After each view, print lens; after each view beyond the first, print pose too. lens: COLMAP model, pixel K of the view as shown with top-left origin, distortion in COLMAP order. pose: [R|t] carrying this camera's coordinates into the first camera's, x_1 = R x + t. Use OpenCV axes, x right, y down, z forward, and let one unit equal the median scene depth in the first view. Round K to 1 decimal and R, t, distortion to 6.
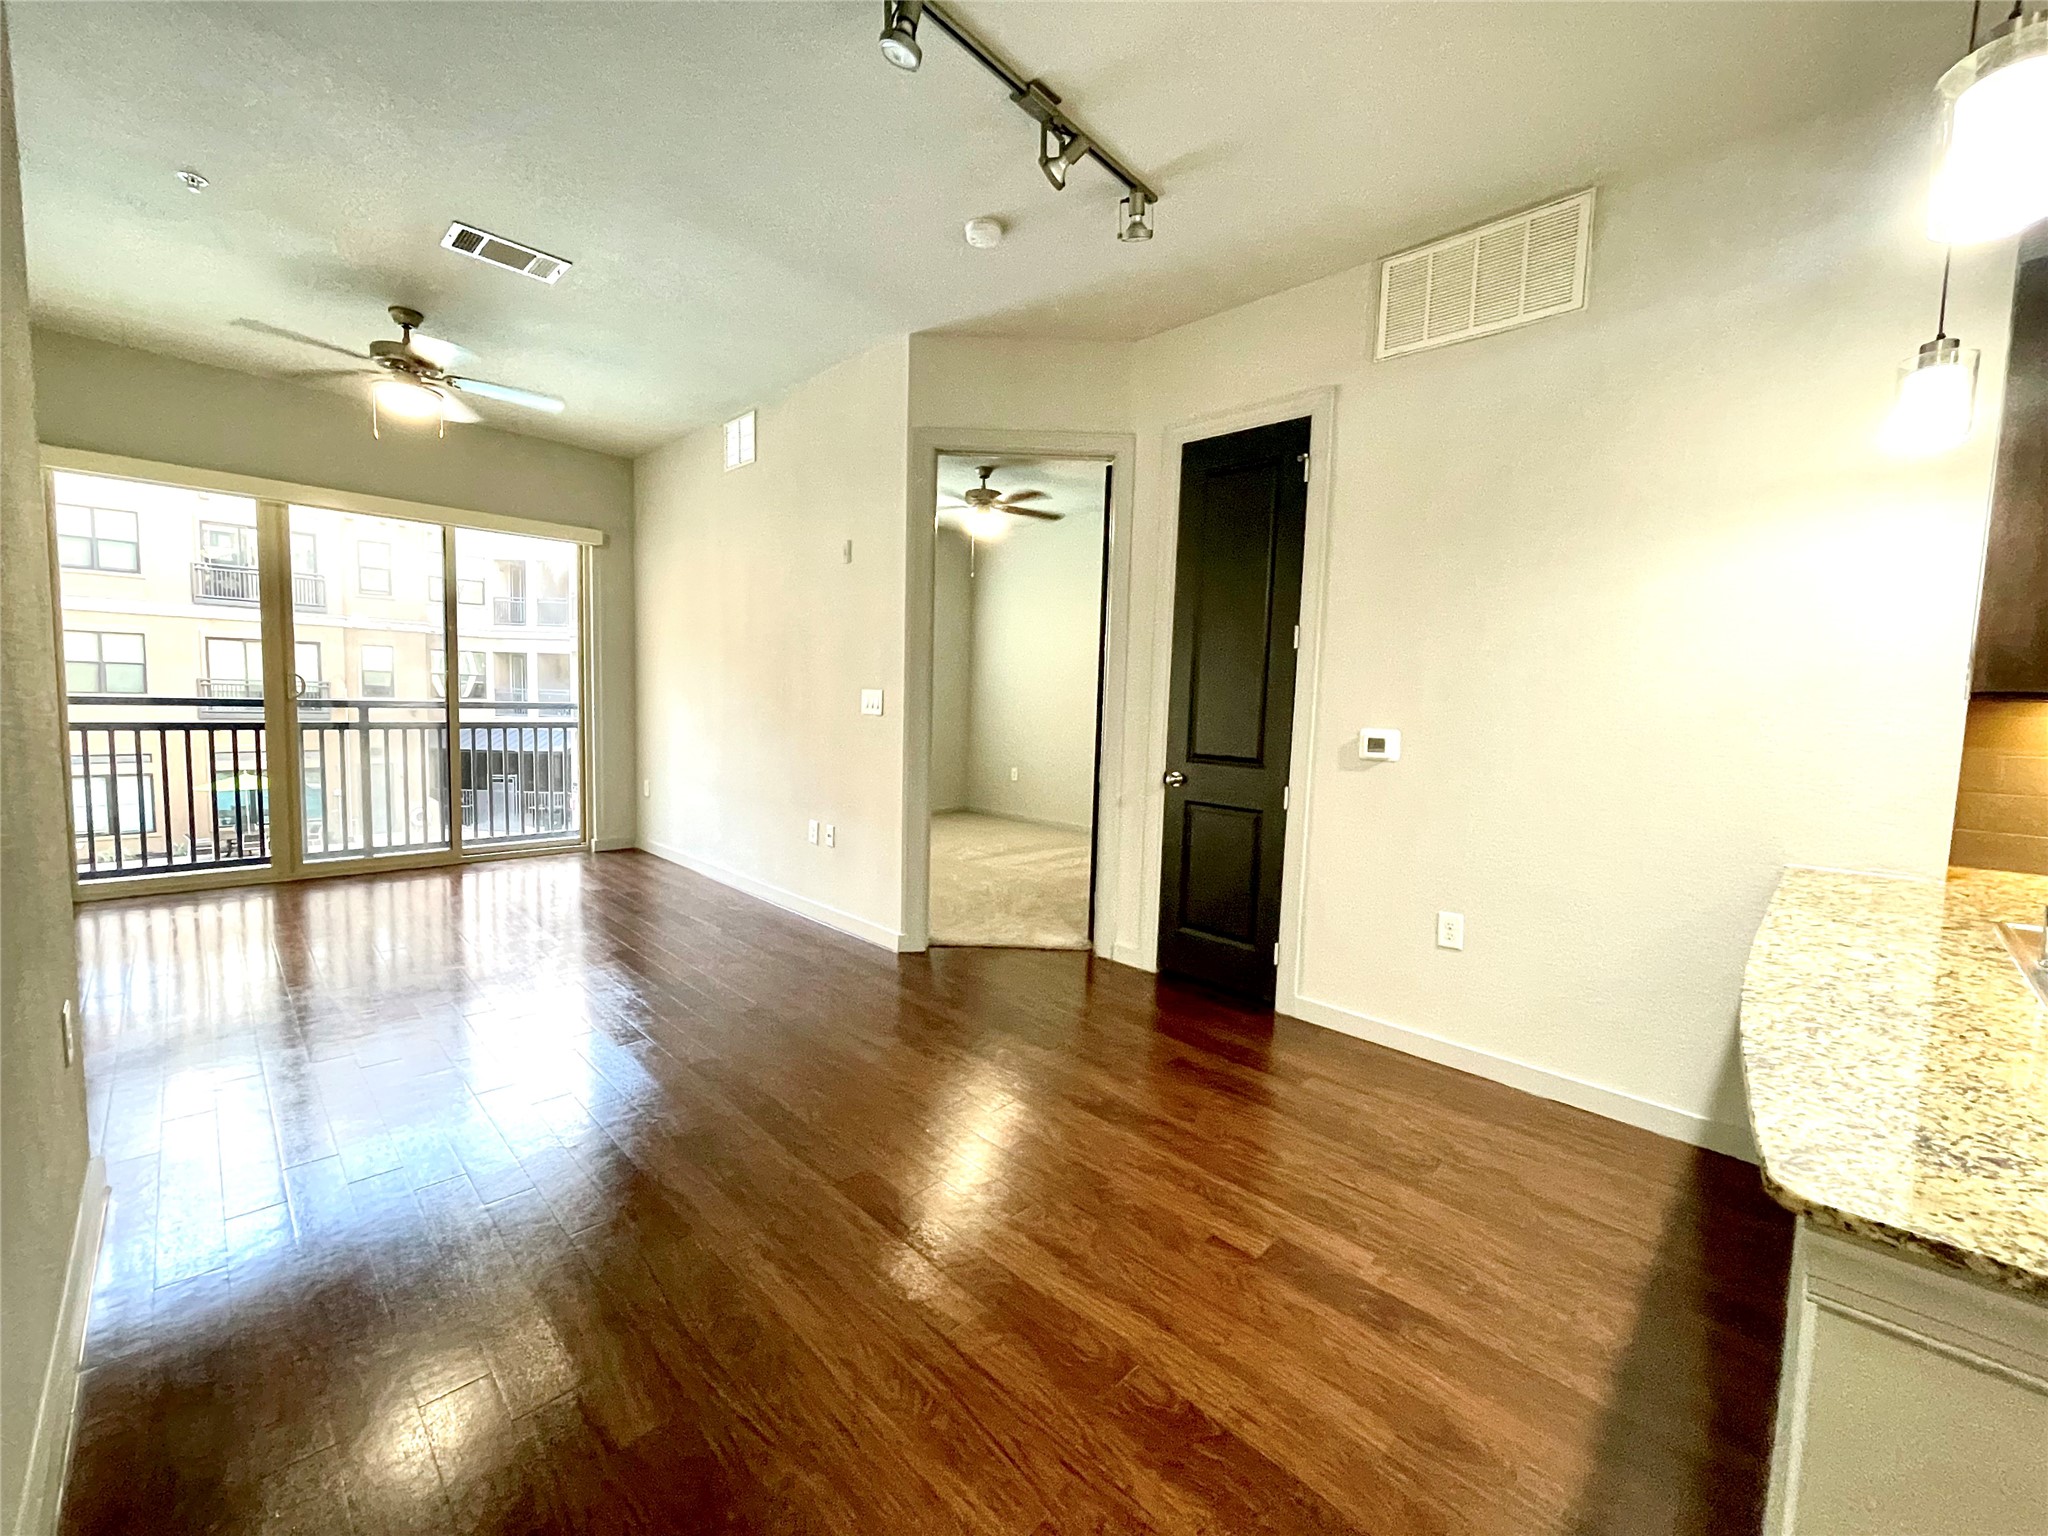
lens RADIAL K [[835.3, 0, 1015.5], [0, 835.3, 764.9], [0, 0, 1]] dist [0.002113, -0.000867]
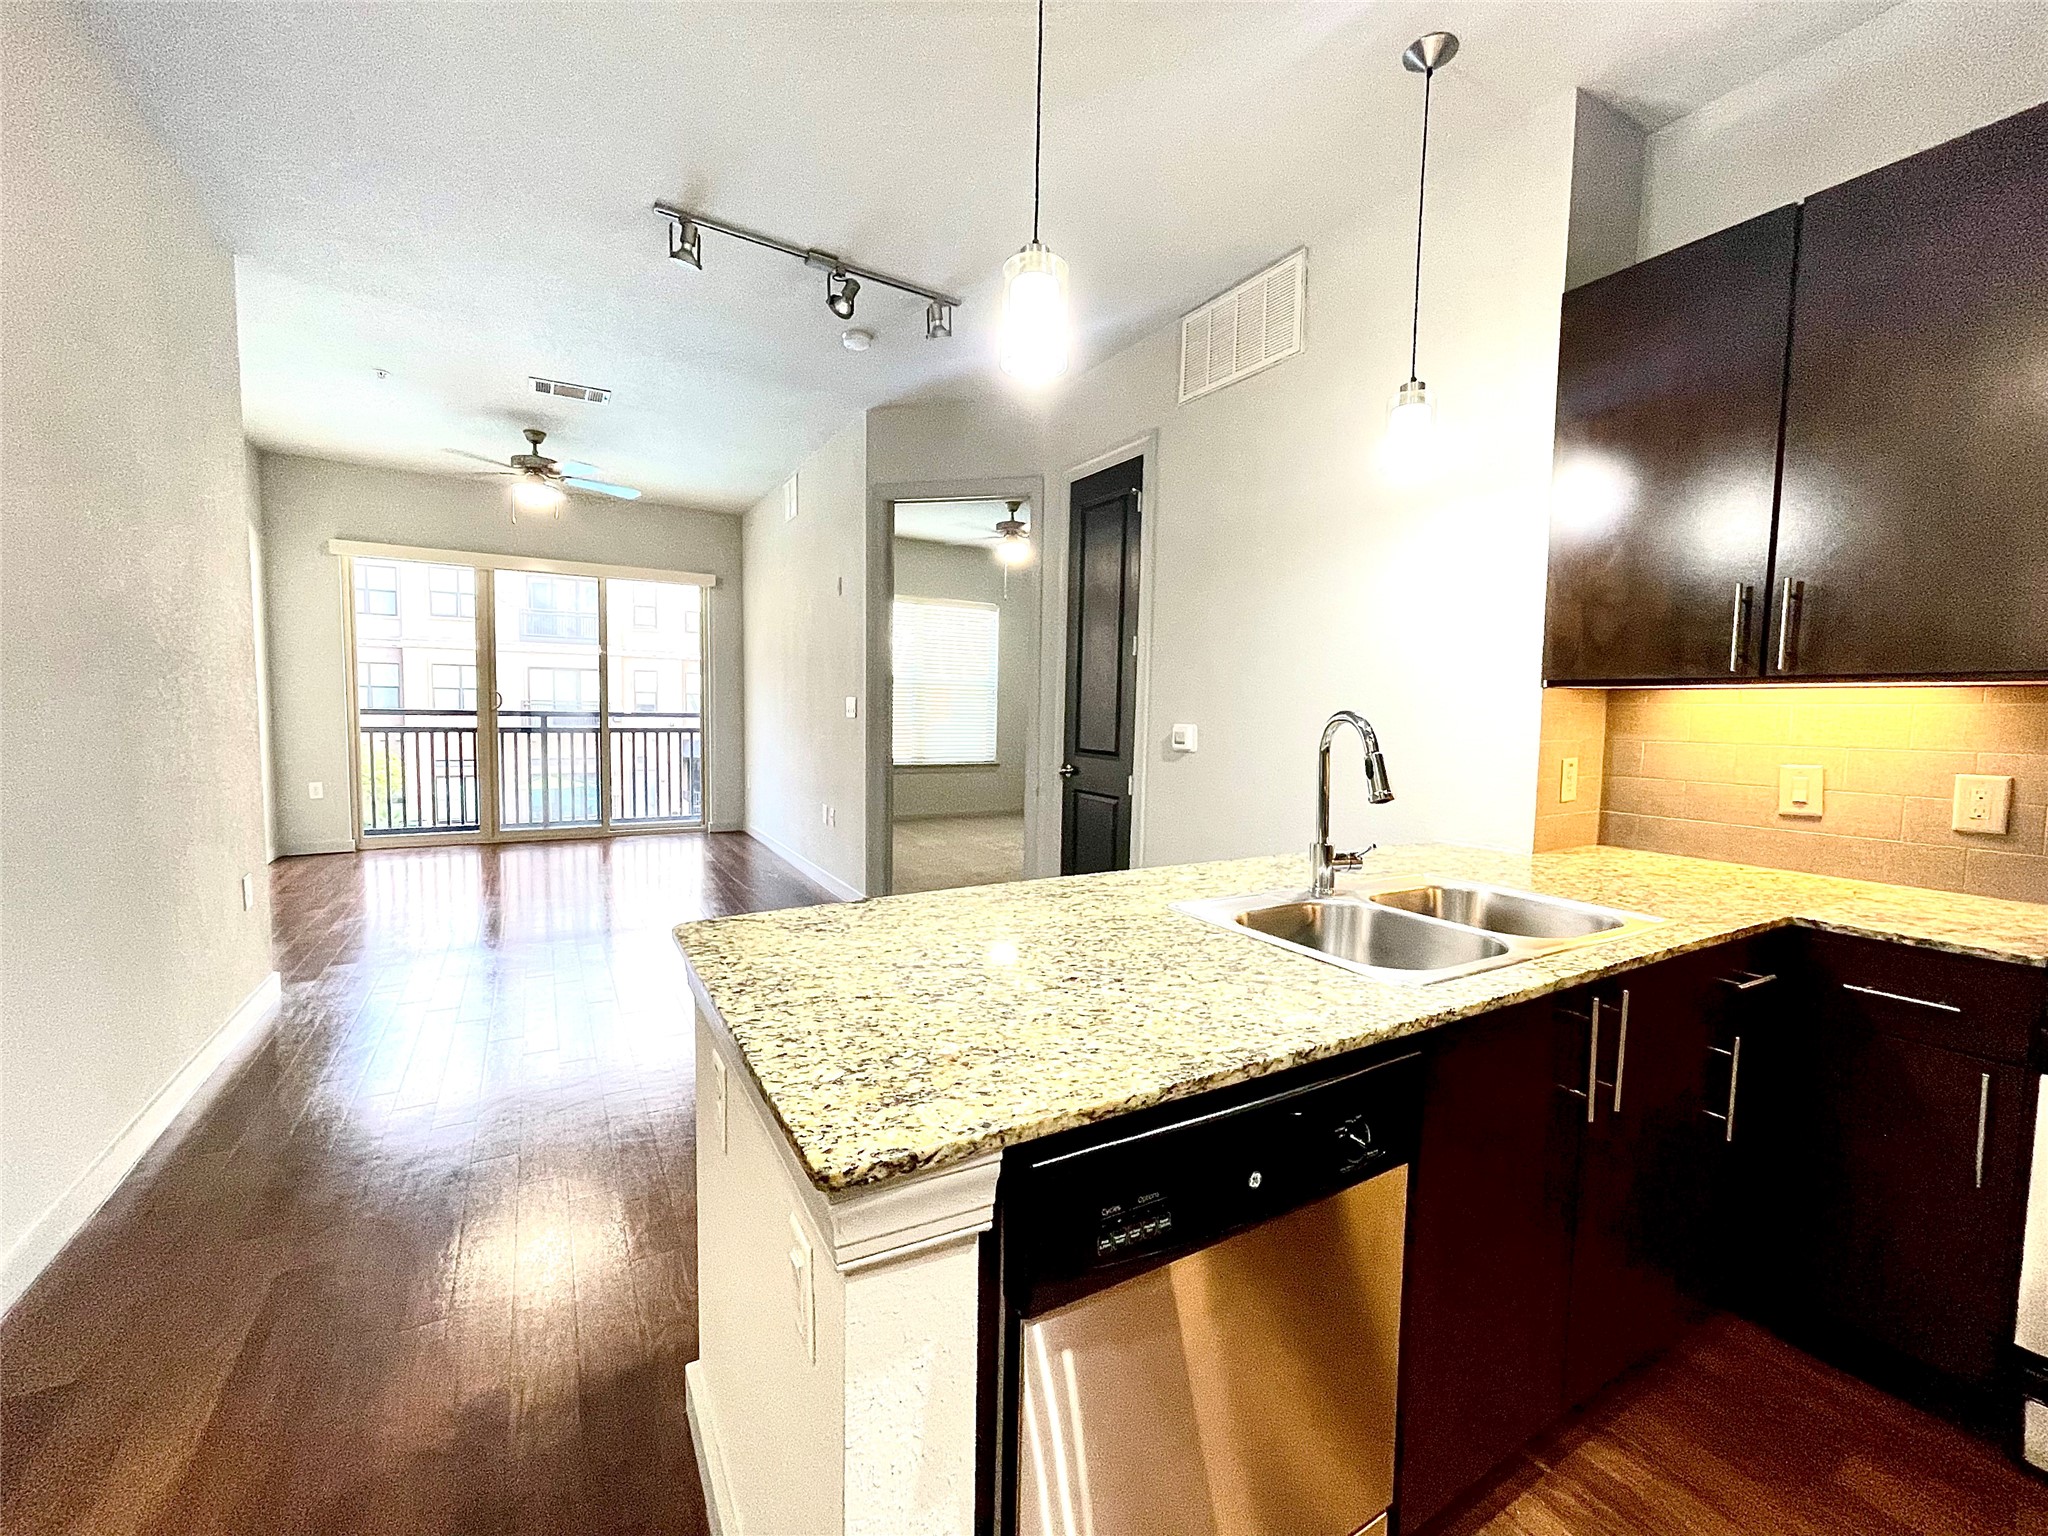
lens RADIAL K [[835.3, 0, 1021.6], [0, 835.3, 770.4], [0, 0, 1]] dist [0.002113, -0.000867]
pose [[0.965611, 0.010168, -0.259791, 0.493688], [-0.013036, 0.999872, -0.009318, 0.032622], [0.259663, 0.012384, 0.965620, -0.155090]]
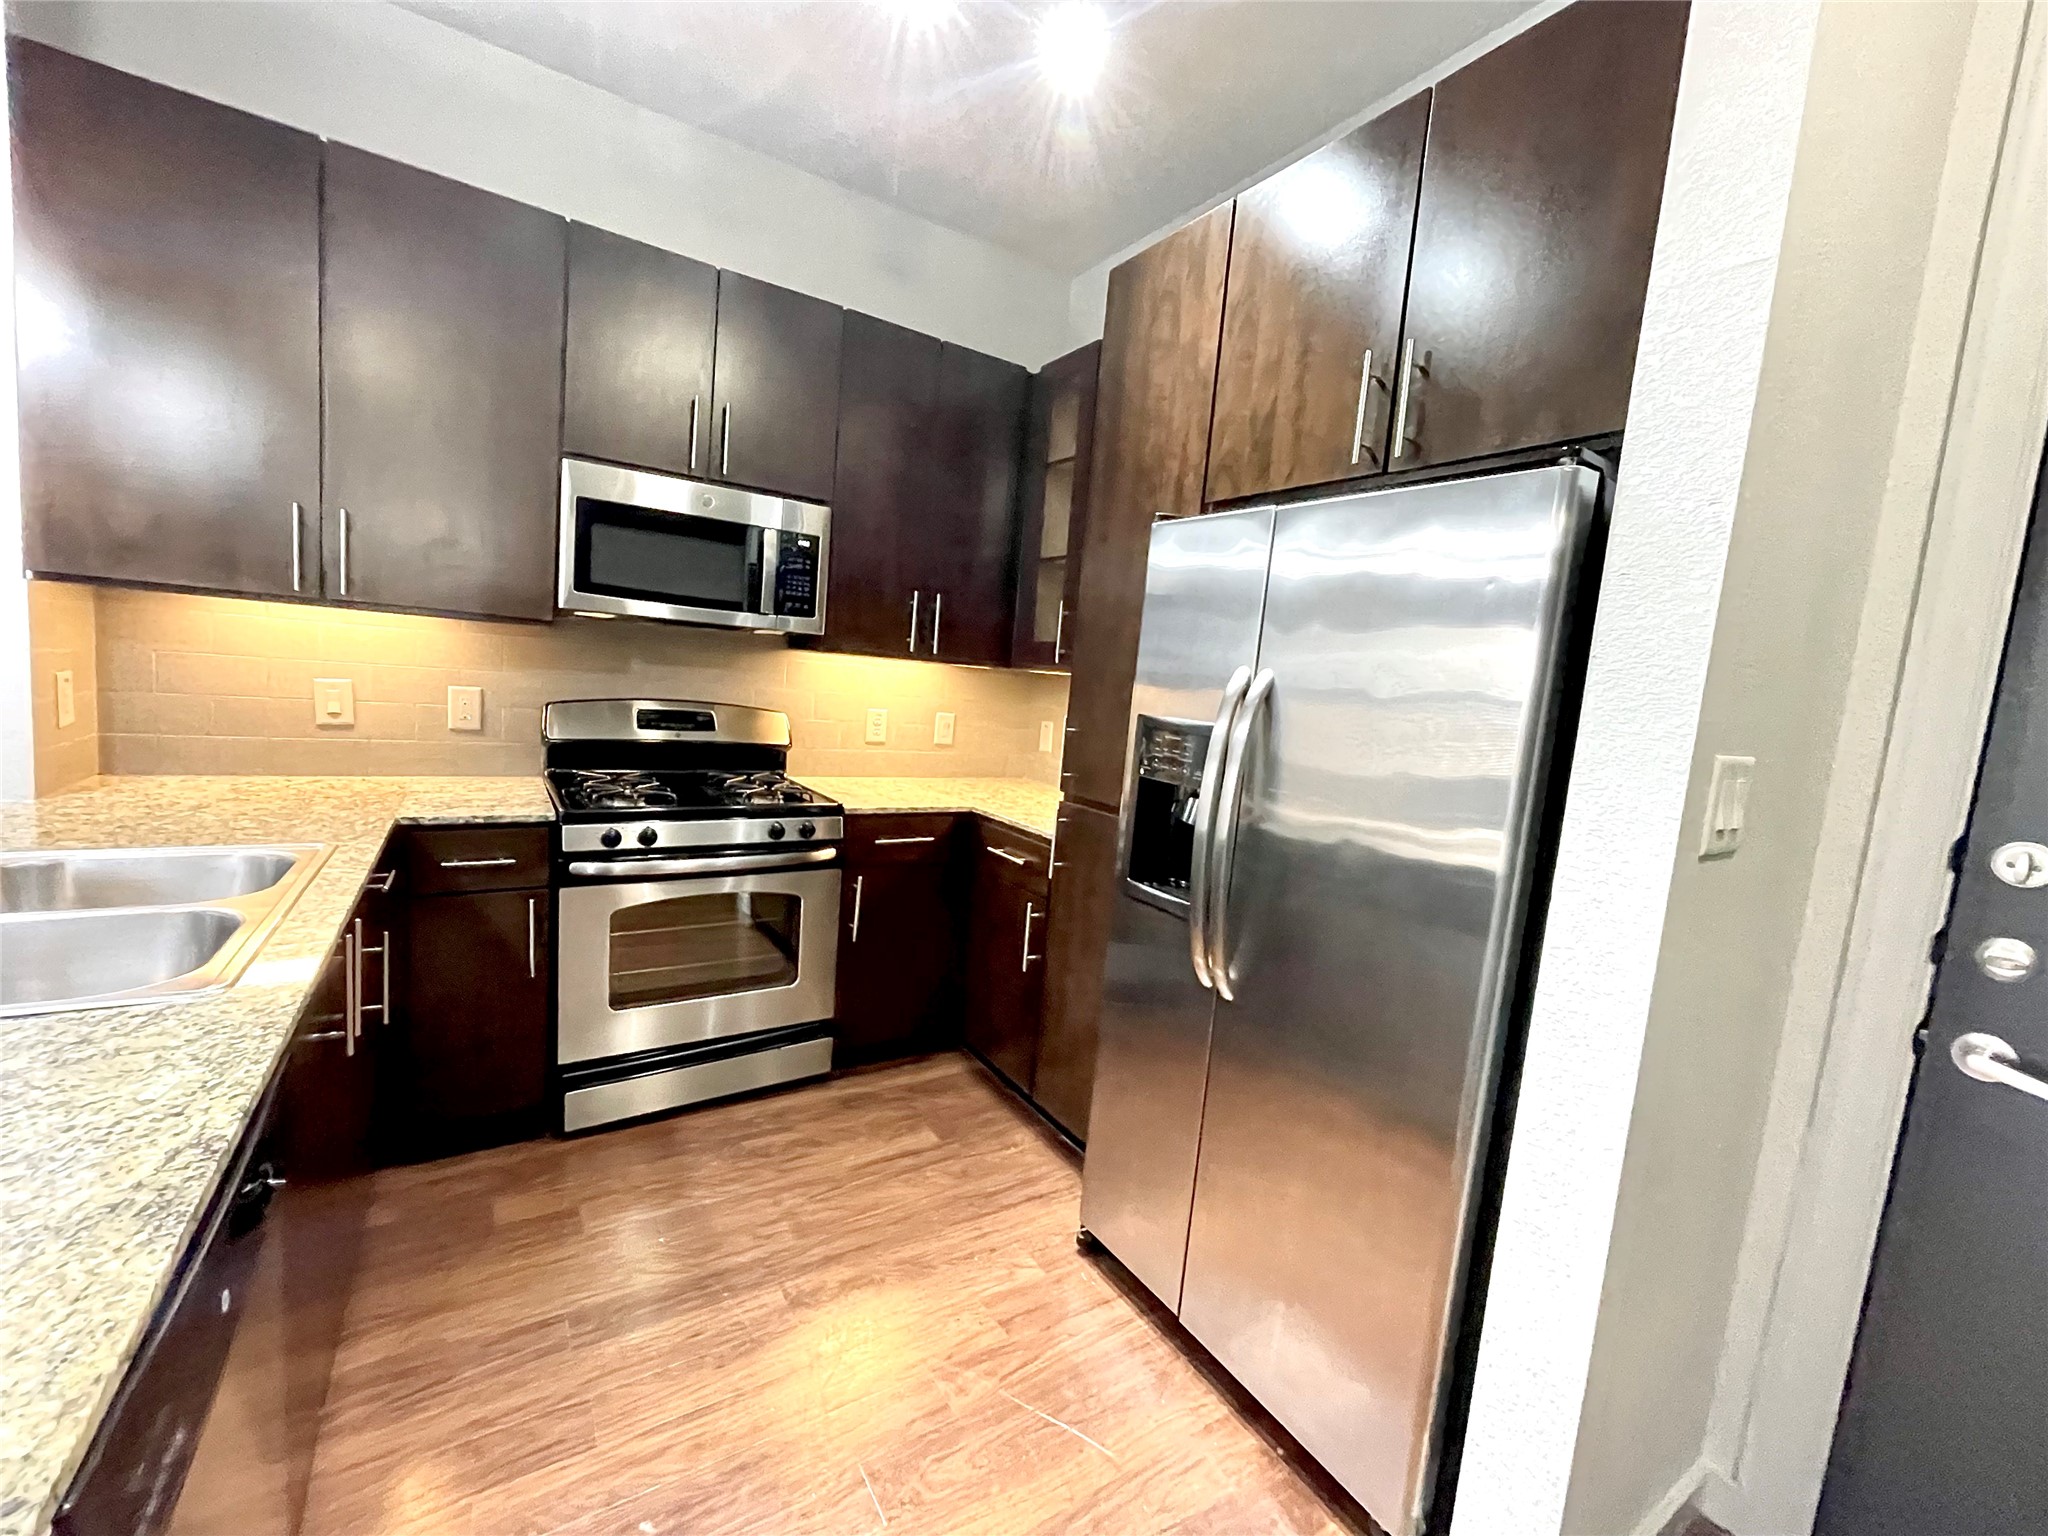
lens RADIAL K [[835.3, 0, 1014.8], [0, 835.3, 769.4], [0, 0, 1]] dist [0.002113, -0.000867]
pose [[0.218542, -0.112678, 0.969300, 0.341925], [-0.003045, 0.993228, 0.116146, 0.007005], [-0.975823, -0.028334, 0.216719, -0.092579]]
